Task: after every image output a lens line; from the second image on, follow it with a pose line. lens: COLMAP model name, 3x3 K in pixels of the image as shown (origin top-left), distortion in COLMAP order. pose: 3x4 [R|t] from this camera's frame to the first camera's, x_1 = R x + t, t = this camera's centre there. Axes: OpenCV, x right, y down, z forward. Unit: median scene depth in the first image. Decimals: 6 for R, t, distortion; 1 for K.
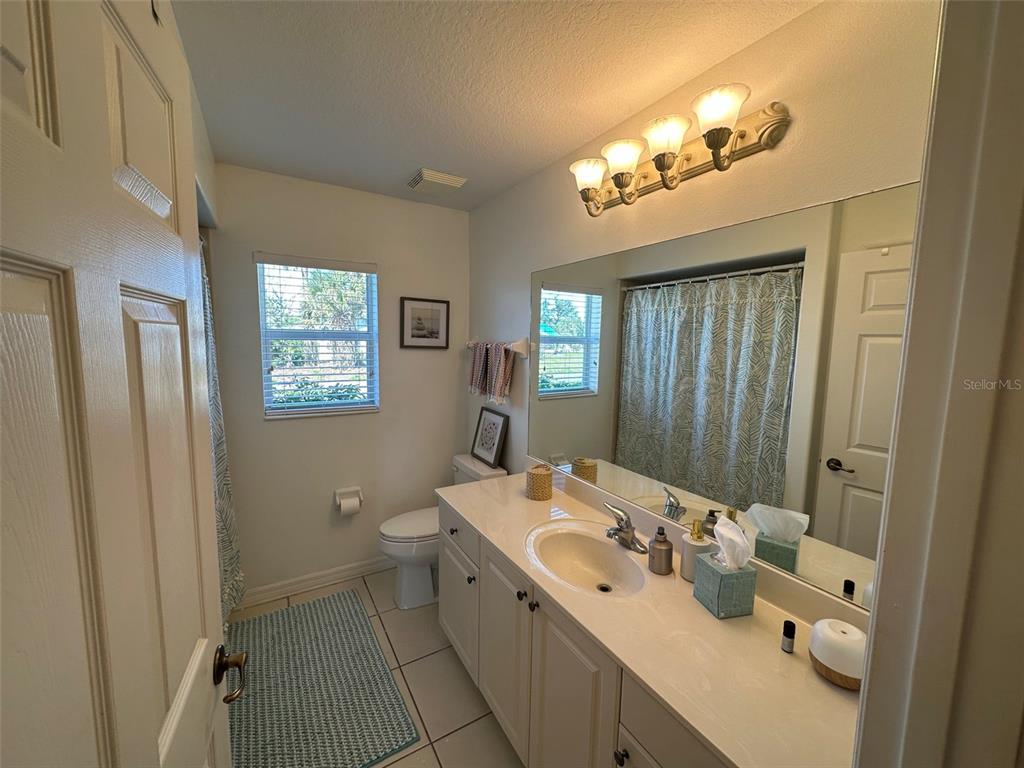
lens RADIAL K [[407.1, 0, 512.0], [0, 407.1, 384.0], [0, 0, 1]] dist [-0.003535, -0.000296]
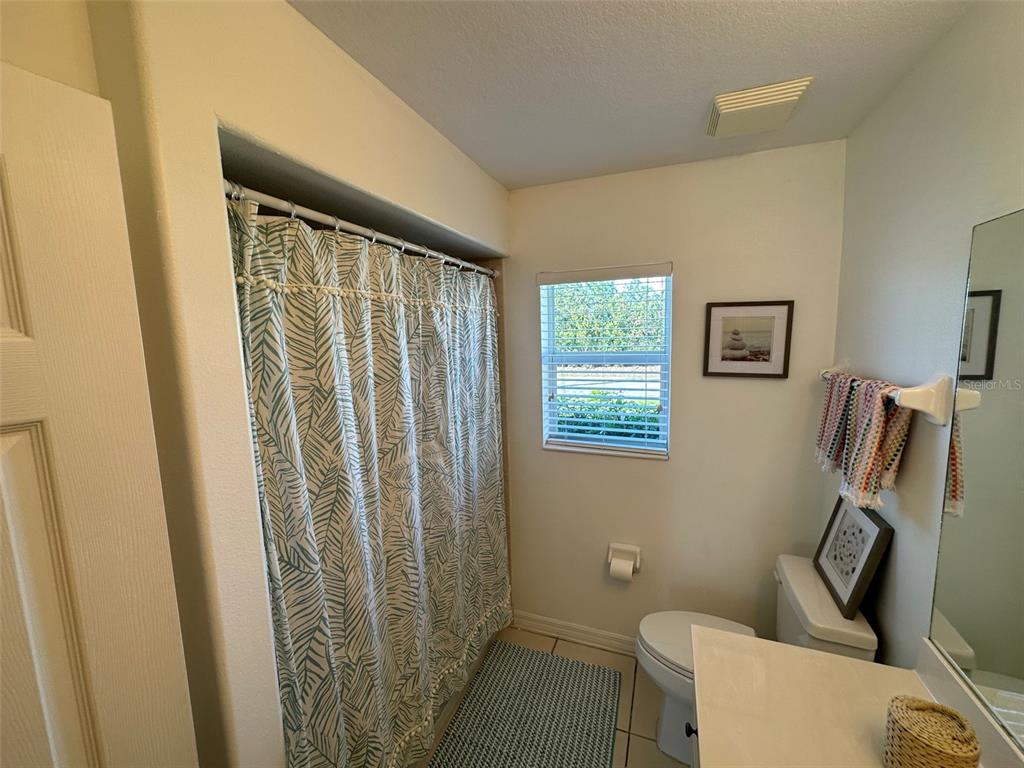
lens RADIAL K [[407.1, 0, 512.0], [0, 407.1, 384.0], [0, 0, 1]] dist [-0.003535, -0.000296]
pose [[0.611995, 0.064402, -0.788235, 0.080033], [-0.049244, 0.997848, 0.043294, -0.089577], [0.789327, 0.012320, 0.613850, 0.311962]]
